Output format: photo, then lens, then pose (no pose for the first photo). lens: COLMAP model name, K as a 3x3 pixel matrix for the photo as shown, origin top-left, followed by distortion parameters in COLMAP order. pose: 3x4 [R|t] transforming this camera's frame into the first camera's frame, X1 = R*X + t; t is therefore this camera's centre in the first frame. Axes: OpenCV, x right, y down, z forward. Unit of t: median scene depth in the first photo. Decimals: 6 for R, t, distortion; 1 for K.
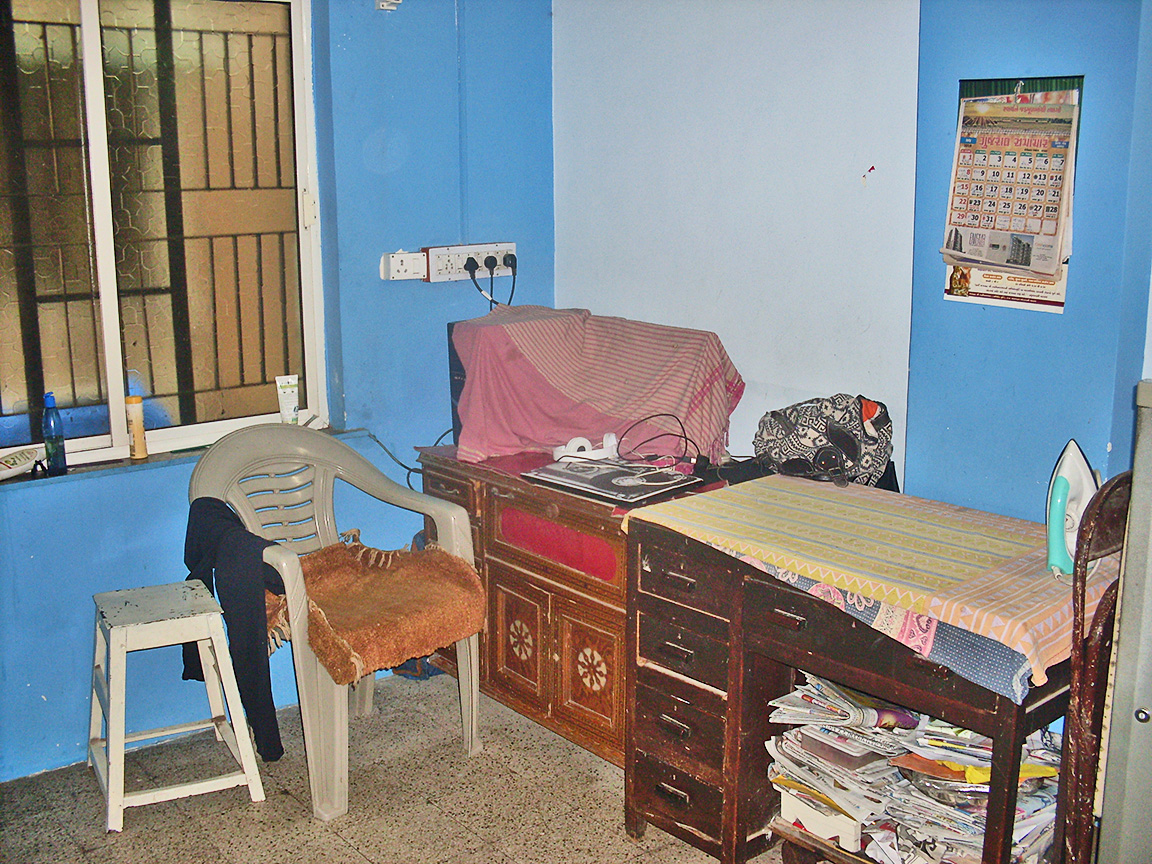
lens RADIAL K [[1254.7, 0, 557.3], [0, 1254.7, 434.1], [0, 0, 1]] dist [-0.230669, 0.305490]
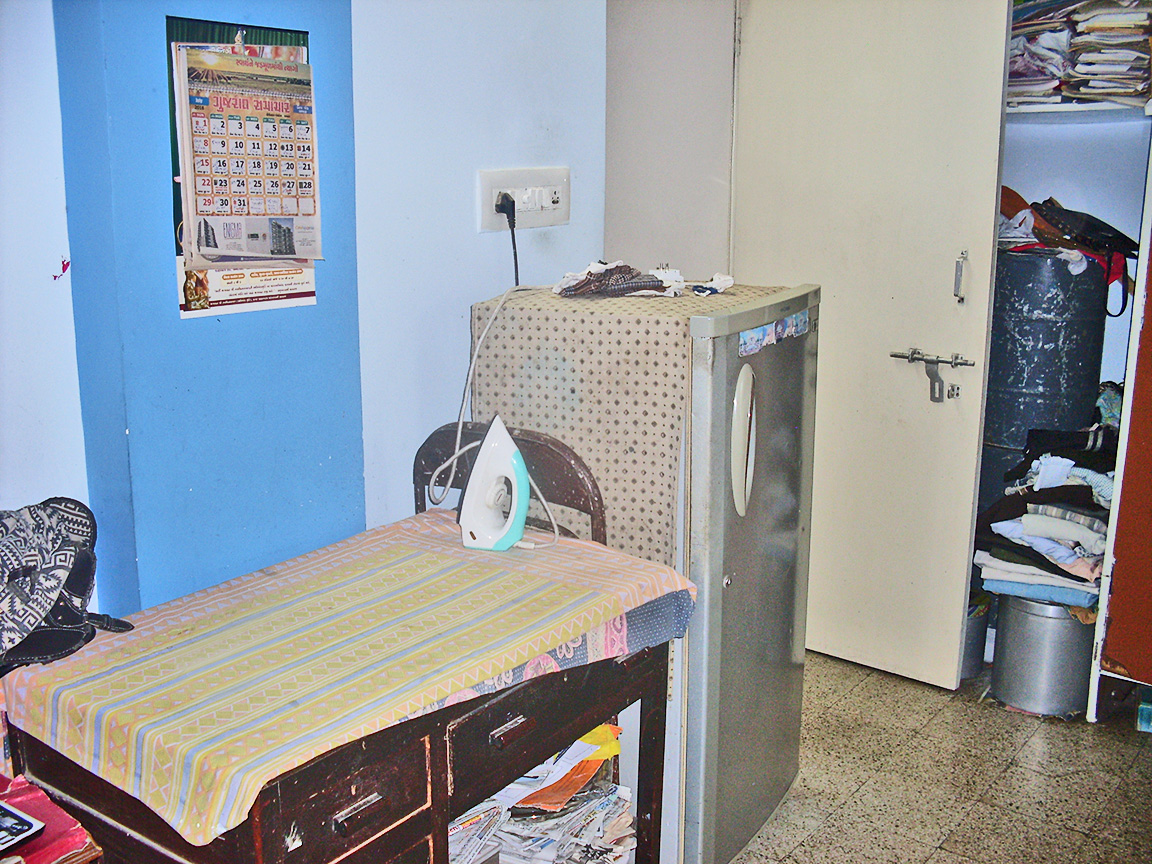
lens RADIAL K [[1254.7, 0, 557.3], [0, 1254.7, 434.1], [0, 0, 1]] dist [-0.230669, 0.305490]
pose [[-0.257626, -0.208386, 0.943506, -0.484962], [0.195893, 0.944925, 0.262188, -0.209914], [-0.946179, 0.252373, -0.202616, 1.038820]]
